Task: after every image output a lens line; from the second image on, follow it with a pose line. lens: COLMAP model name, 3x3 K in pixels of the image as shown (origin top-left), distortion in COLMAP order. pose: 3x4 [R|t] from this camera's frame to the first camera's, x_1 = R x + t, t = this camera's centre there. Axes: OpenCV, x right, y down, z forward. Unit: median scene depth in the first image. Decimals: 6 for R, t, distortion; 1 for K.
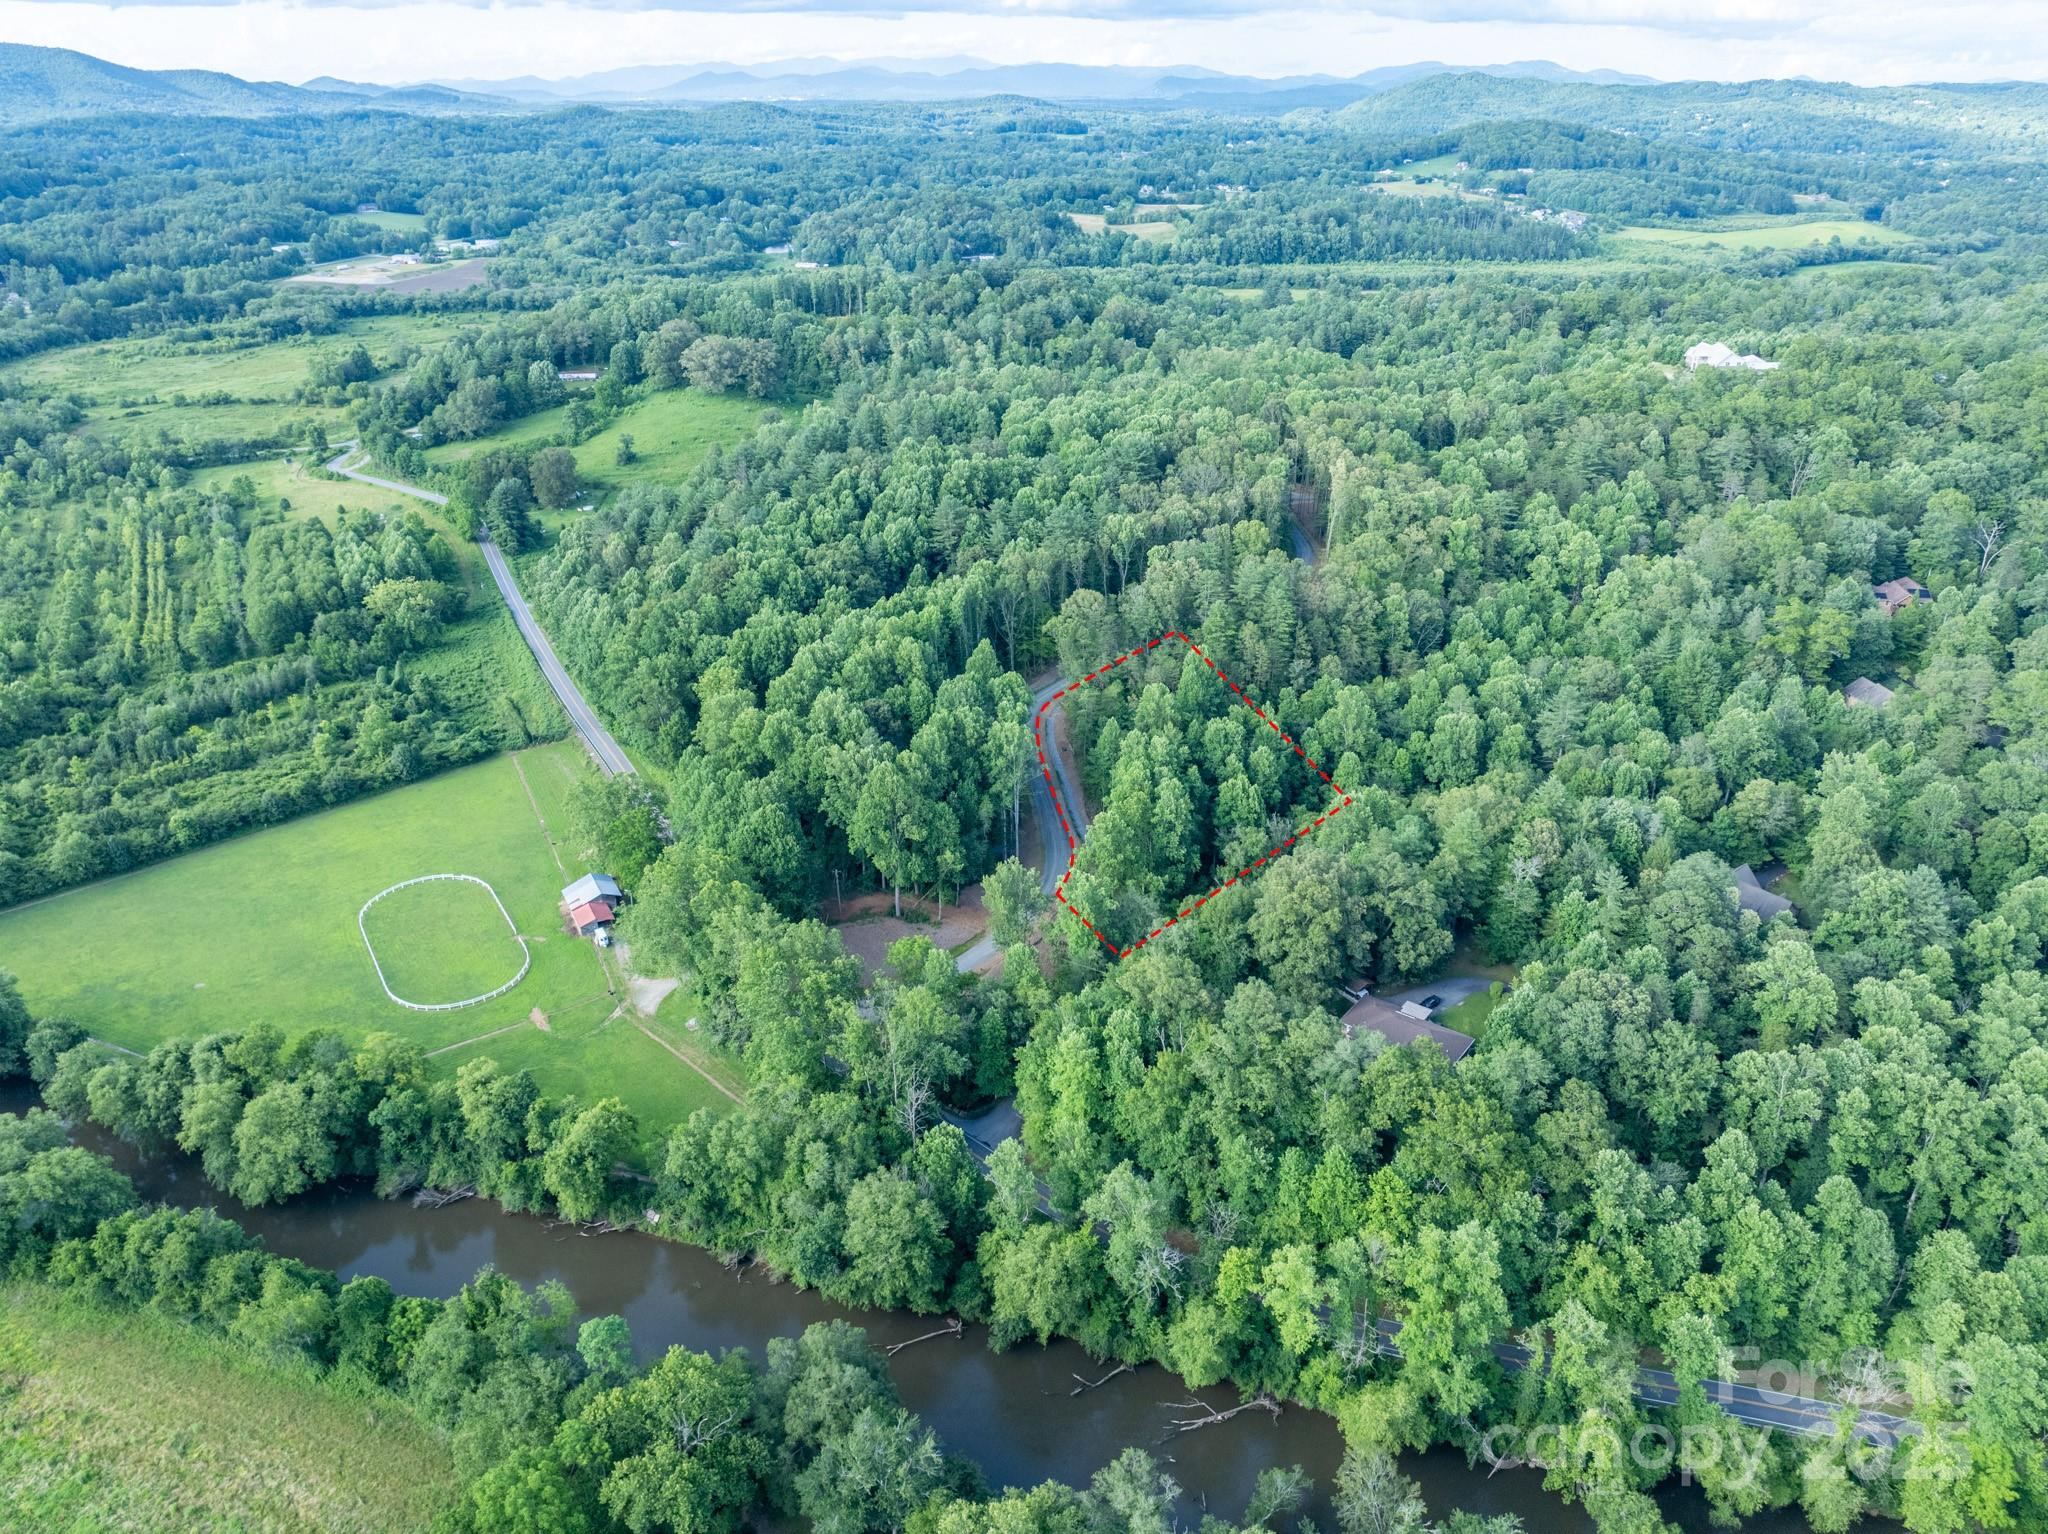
lens RADIAL K [[1411.2, 0, 1024.0], [0, 1411.2, 767.0], [0, 0, 1]] dist [-0.061426, 0.023966]
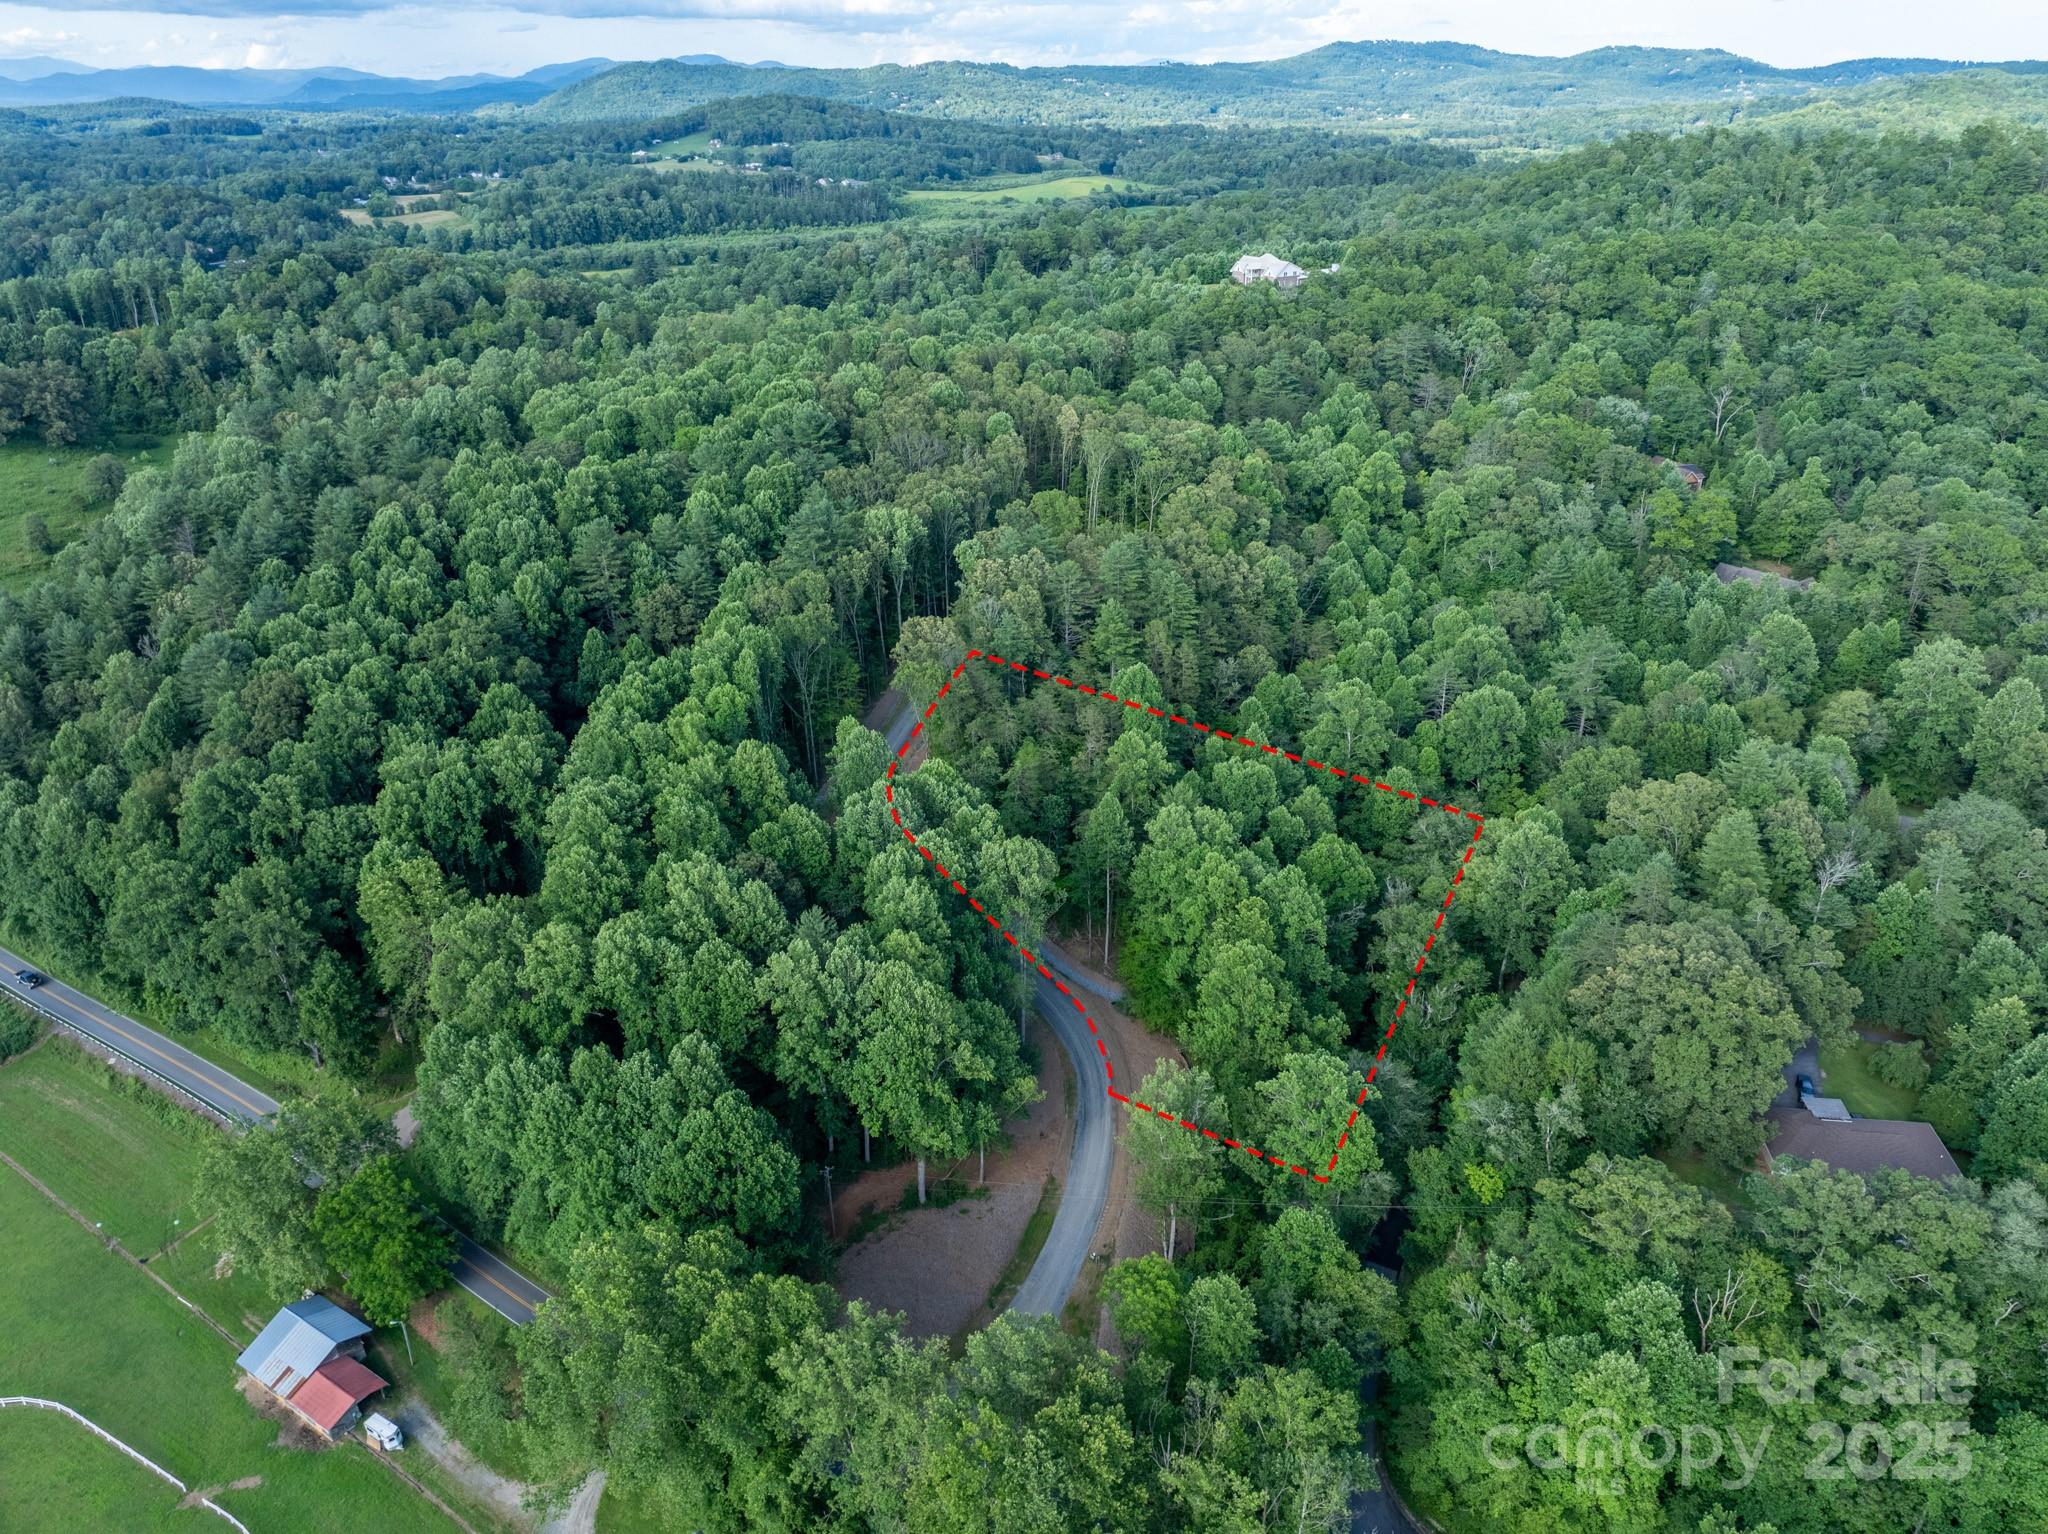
lens RADIAL K [[1411.2, 0, 1024.0], [0, 1411.2, 767.0], [0, 0, 1]] dist [-0.061426, 0.023966]
pose [[0.864625, -0.219961, 0.451708, -0.071193], [0.219333, 0.974125, 0.054524, -0.024449], [-0.452013, 0.051931, 0.890498, 0.111848]]
